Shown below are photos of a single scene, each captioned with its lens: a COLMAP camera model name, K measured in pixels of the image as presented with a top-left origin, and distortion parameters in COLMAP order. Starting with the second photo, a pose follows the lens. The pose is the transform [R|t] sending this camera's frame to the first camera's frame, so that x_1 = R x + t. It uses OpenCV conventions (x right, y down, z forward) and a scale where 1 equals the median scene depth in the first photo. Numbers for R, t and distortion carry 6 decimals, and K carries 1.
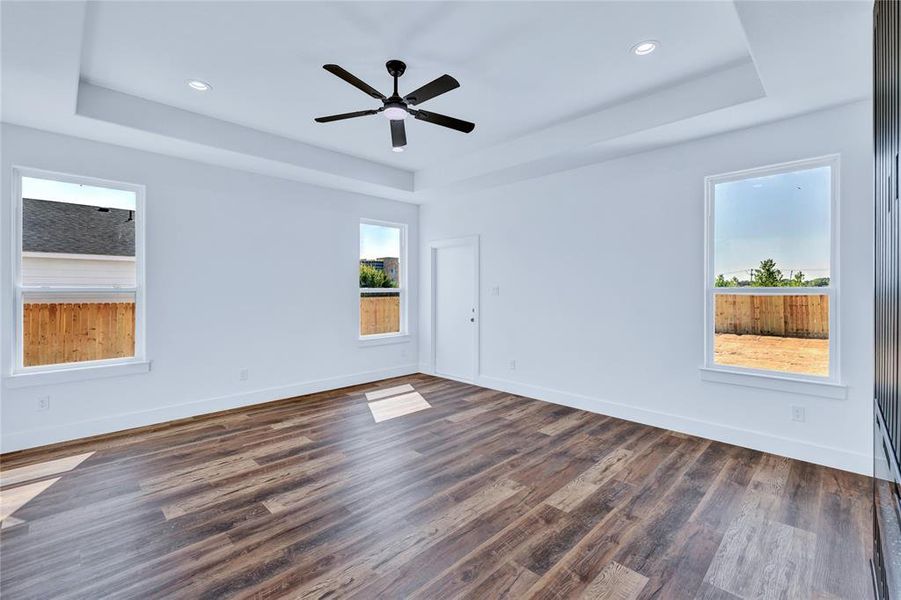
lens RADIAL K [[399.7, 0, 448.1], [0, 399.7, 289.9], [0, 0, 1]] dist [-0.000869, -0.000758]
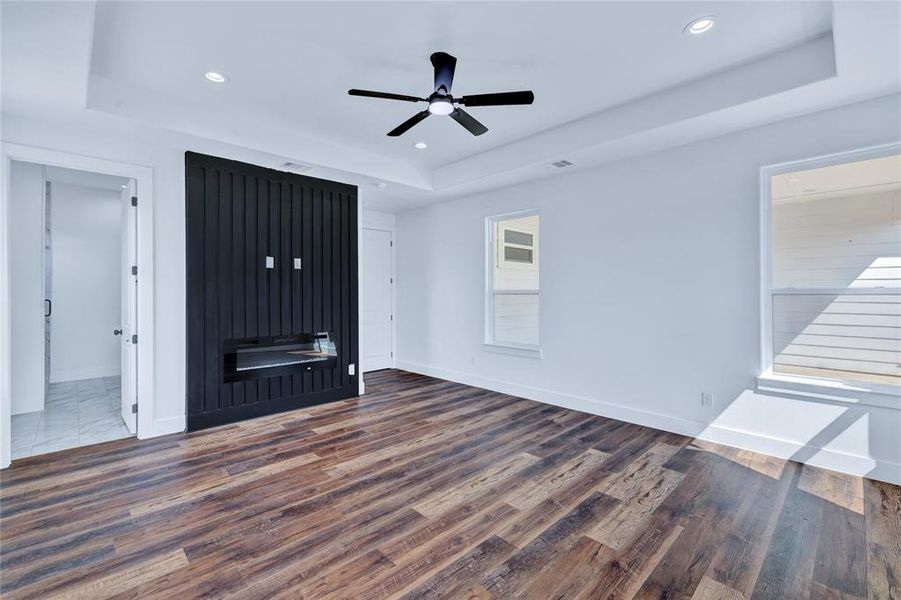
lens RADIAL K [[399.7, 0, 448.1], [0, 399.7, 289.9], [0, 0, 1]] dist [-0.000869, -0.000758]
pose [[-0.999822, 0.002473, 0.018696, -0.165853], [0.002449, 0.999996, -0.001303, -0.004897], [-0.018699, -0.001257, -0.999824, 1.974889]]
